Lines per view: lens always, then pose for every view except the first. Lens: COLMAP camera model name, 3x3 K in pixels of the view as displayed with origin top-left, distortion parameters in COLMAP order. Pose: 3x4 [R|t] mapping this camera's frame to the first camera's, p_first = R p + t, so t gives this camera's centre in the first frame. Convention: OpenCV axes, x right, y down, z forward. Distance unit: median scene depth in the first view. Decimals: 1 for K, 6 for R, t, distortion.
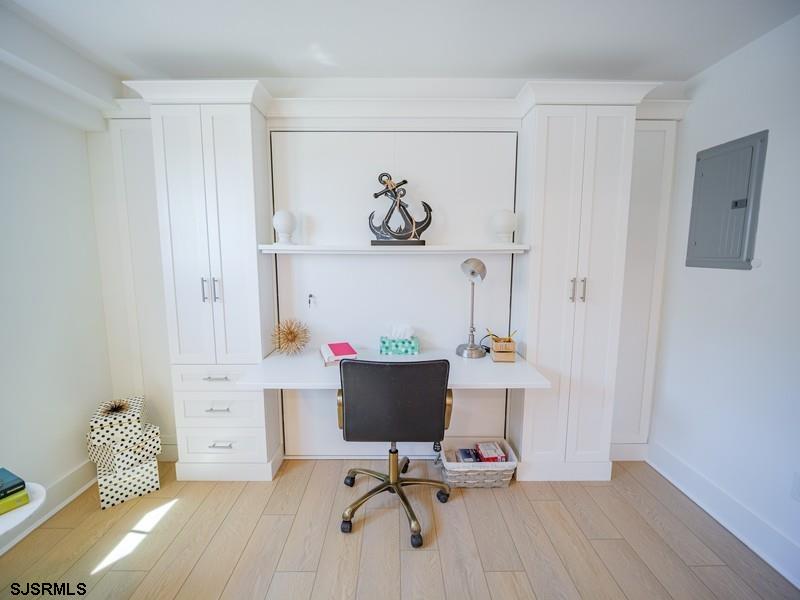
lens RADIAL K [[367.7, 0, 397.2], [0, 367.7, 296.9], [0, 0, 1]] dist [-0.006728, -0.000230]
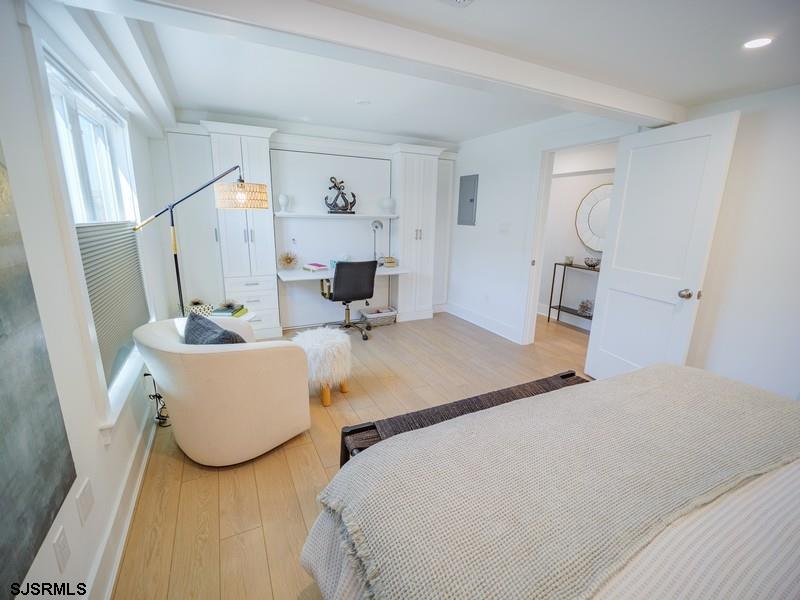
lens RADIAL K [[367.7, 0, 397.2], [0, 367.7, 296.9], [0, 0, 1]] dist [-0.006728, -0.000230]
pose [[0.901393, -0.079214, 0.425694, -0.632775], [0.036955, 0.993611, 0.106642, 0.117695], [-0.431421, -0.080395, 0.898561, -1.034532]]
